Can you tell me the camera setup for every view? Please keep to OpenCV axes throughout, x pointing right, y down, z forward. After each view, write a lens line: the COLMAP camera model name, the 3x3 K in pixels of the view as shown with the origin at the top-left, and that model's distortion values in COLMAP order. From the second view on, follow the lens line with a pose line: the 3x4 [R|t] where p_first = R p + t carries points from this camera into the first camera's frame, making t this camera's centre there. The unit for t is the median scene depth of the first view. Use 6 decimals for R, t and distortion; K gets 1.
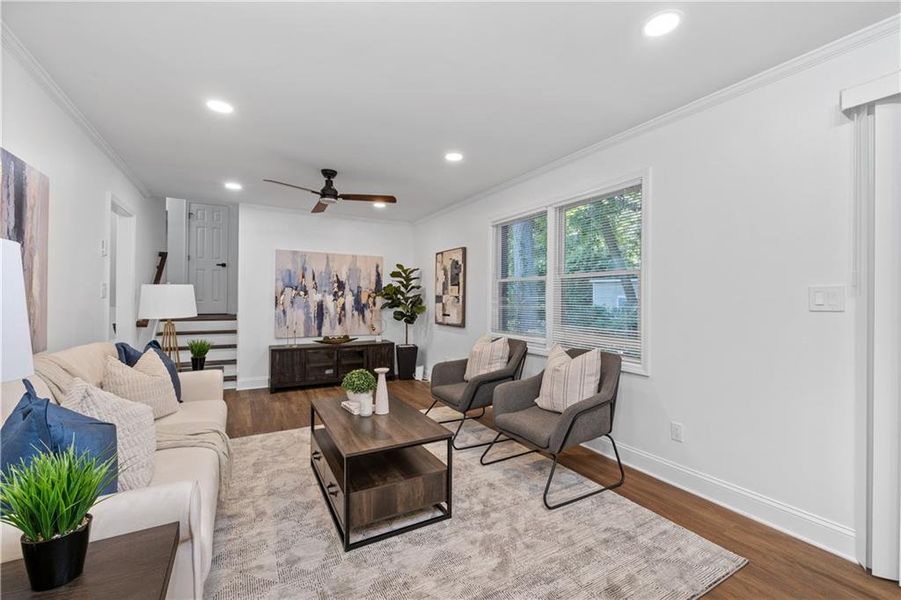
lens RADIAL K [[378.6, 0, 451.8], [0, 378.6, 299.3], [0, 0, 1]] dist [-0.000649, 0.001124]
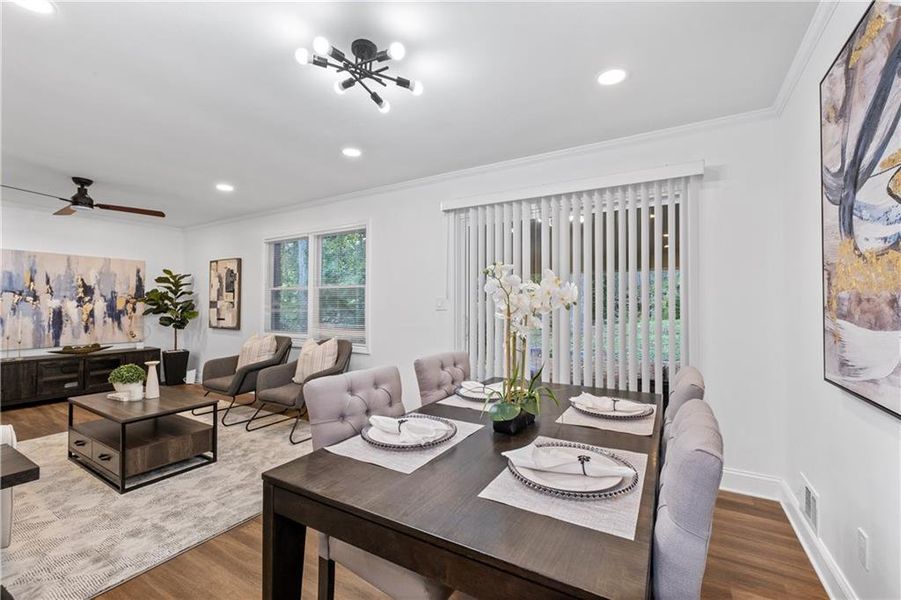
lens RADIAL K [[378.6, 0, 453.5], [0, 378.6, 300.2], [0, 0, 1]] dist [-0.000649, 0.001124]
pose [[0.869321, -0.000201, 0.494248, 0.029893], [0.004260, 0.999966, -0.007085, -0.002353], [-0.494230, 0.008265, 0.869292, -0.283658]]
